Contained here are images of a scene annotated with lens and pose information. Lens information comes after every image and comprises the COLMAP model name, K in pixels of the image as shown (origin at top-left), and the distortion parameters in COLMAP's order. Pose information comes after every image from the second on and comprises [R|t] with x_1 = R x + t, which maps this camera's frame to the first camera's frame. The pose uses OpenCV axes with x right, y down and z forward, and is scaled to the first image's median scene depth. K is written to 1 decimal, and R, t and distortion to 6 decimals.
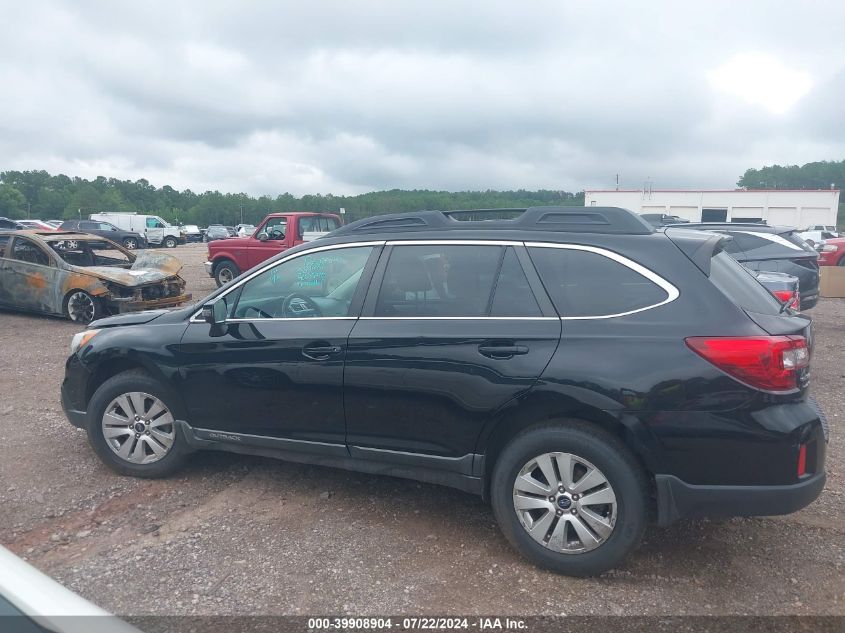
lens RADIAL K [[683.3, 0, 426.1], [0, 683.3, 321.7], [0, 0, 1]] dist [0.008554, -0.002231]
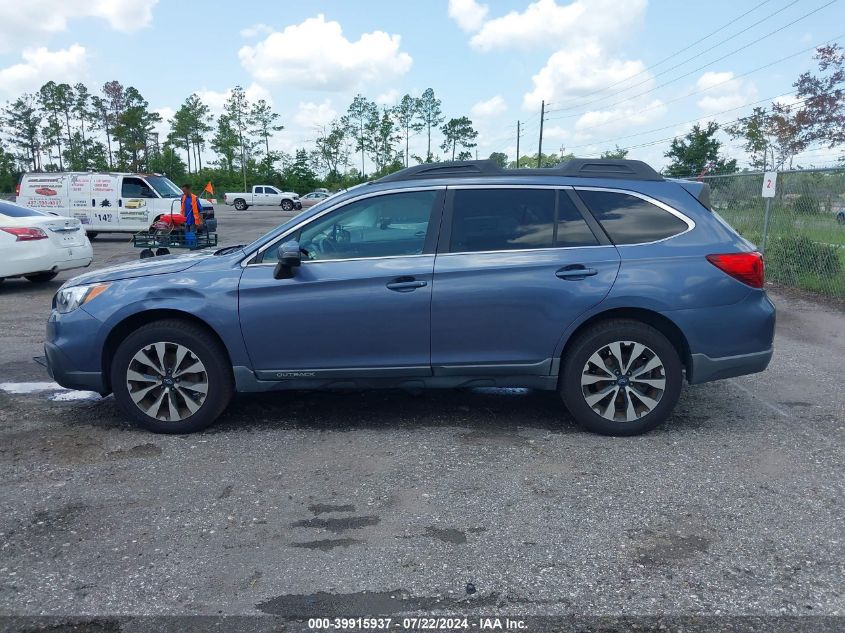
lens RADIAL K [[683.3, 0, 426.1], [0, 683.3, 321.7], [0, 0, 1]] dist [0.008554, -0.002231]
pose [[0.903904, -0.080992, 0.419998, -0.540177], [0.045986, 0.994619, 0.092832, -0.000239], [-0.425257, -0.064597, 0.902764, -0.021902]]
